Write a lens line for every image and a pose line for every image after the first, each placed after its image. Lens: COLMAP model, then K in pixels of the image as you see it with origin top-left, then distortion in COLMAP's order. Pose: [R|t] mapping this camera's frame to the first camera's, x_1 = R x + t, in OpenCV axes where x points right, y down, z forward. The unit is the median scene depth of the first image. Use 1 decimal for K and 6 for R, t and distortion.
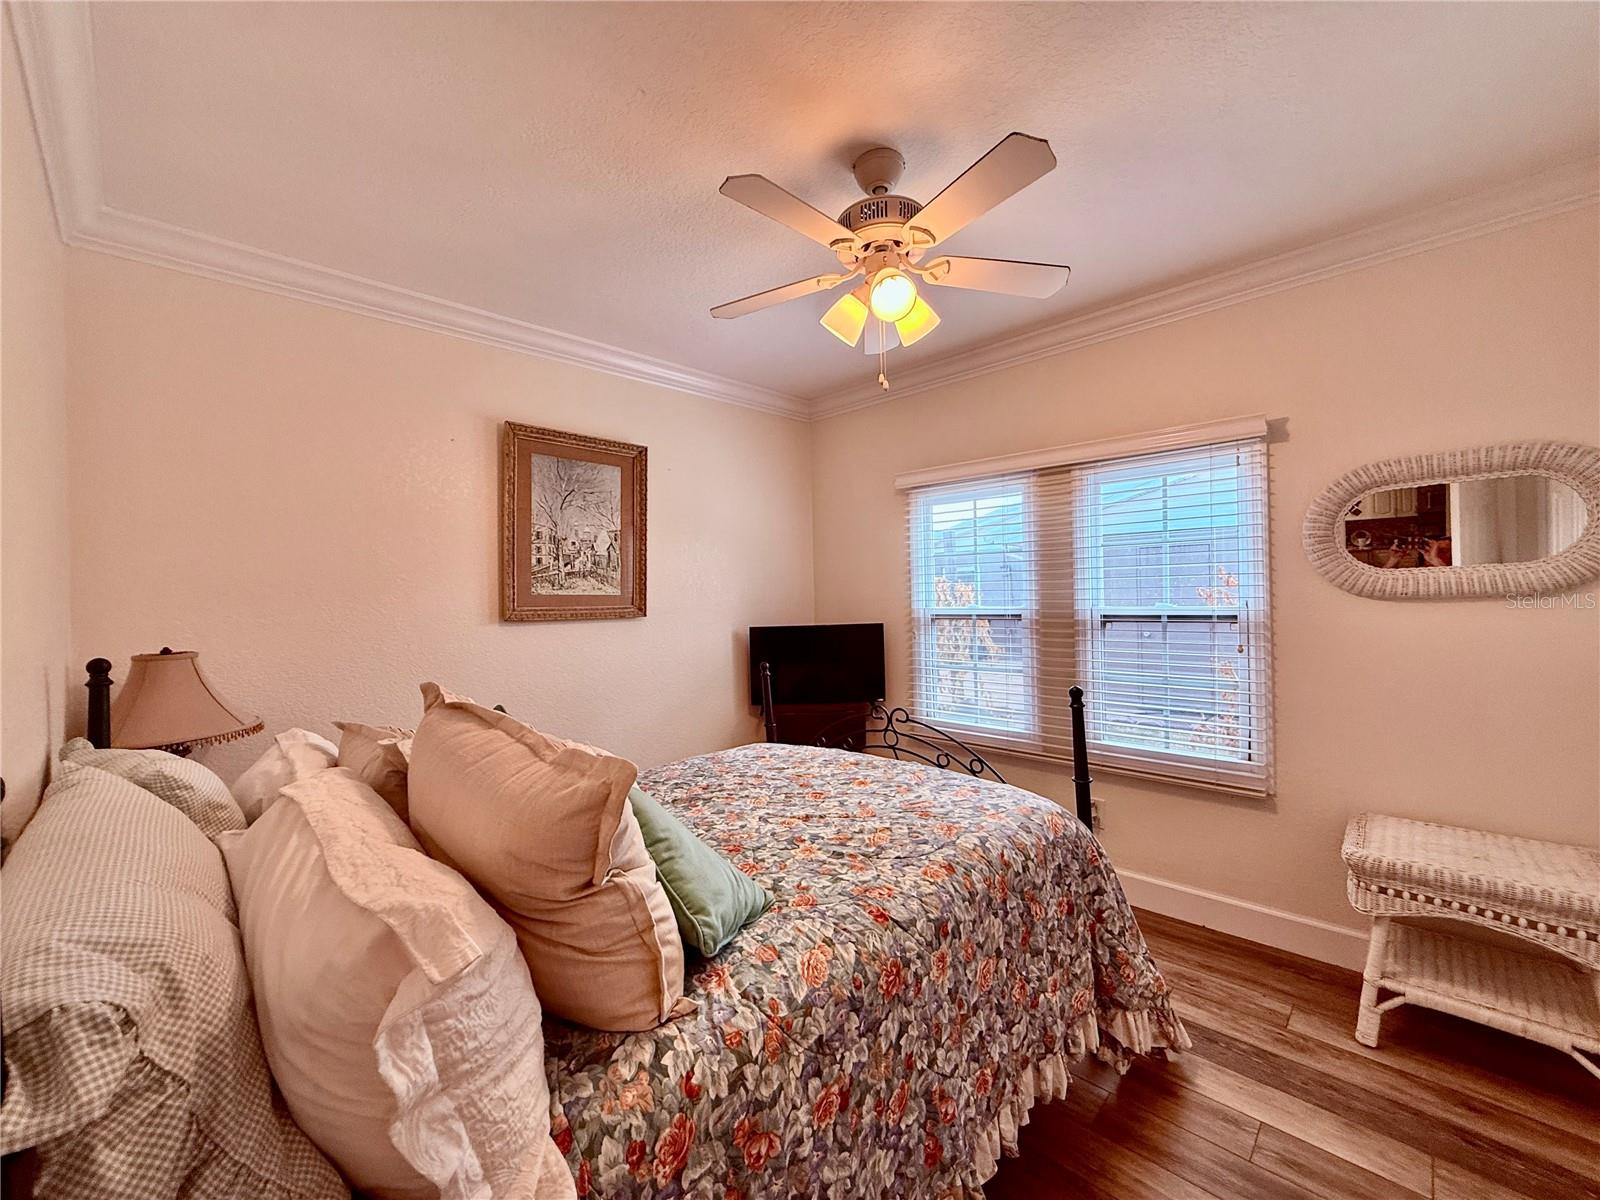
lens RADIAL K [[636.0, 0, 800.0], [0, 636.0, 600.0], [0, 0, 1]] dist [-0.000520, -0.000116]
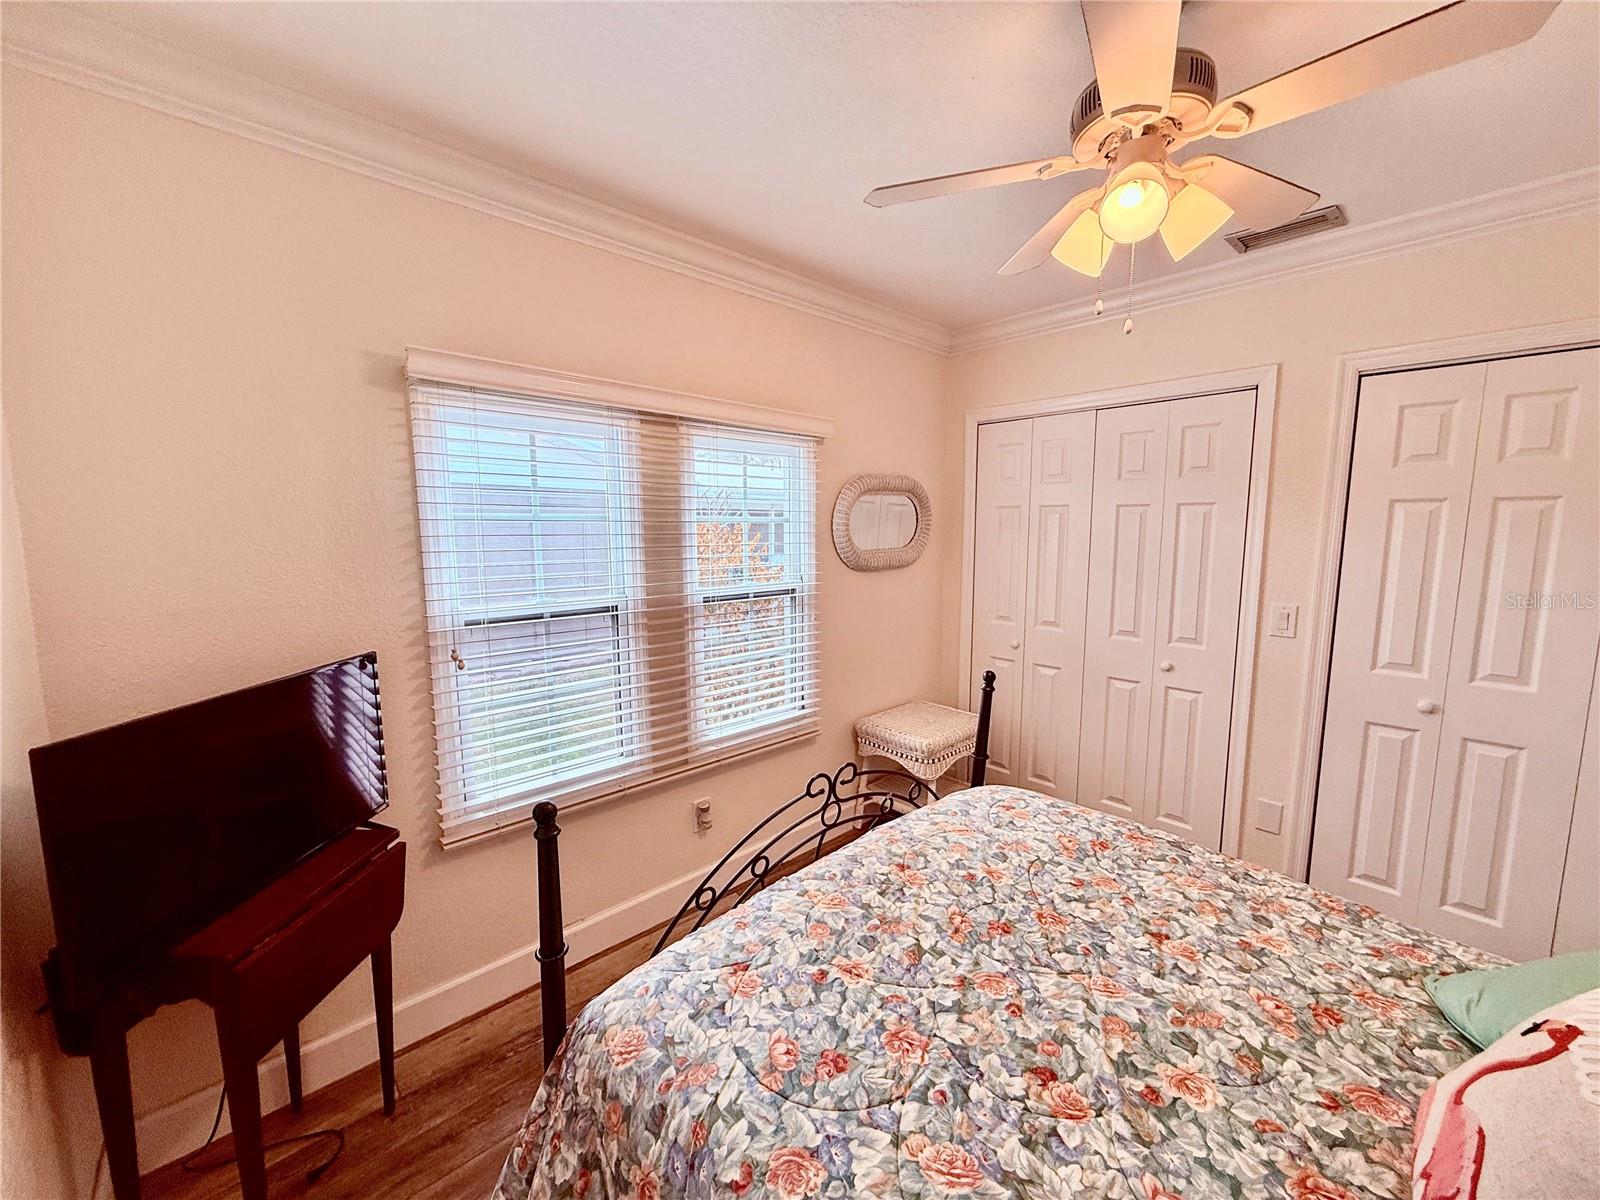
lens RADIAL K [[636.0, 0, 800.0], [0, 636.0, 600.0], [0, 0, 1]] dist [-0.000520, -0.000116]
pose [[0.060240, -0.087633, 0.994330, -0.492719], [0.013604, 0.996118, 0.086966, -0.059726], [-0.998091, 0.008288, 0.061198, 0.997258]]
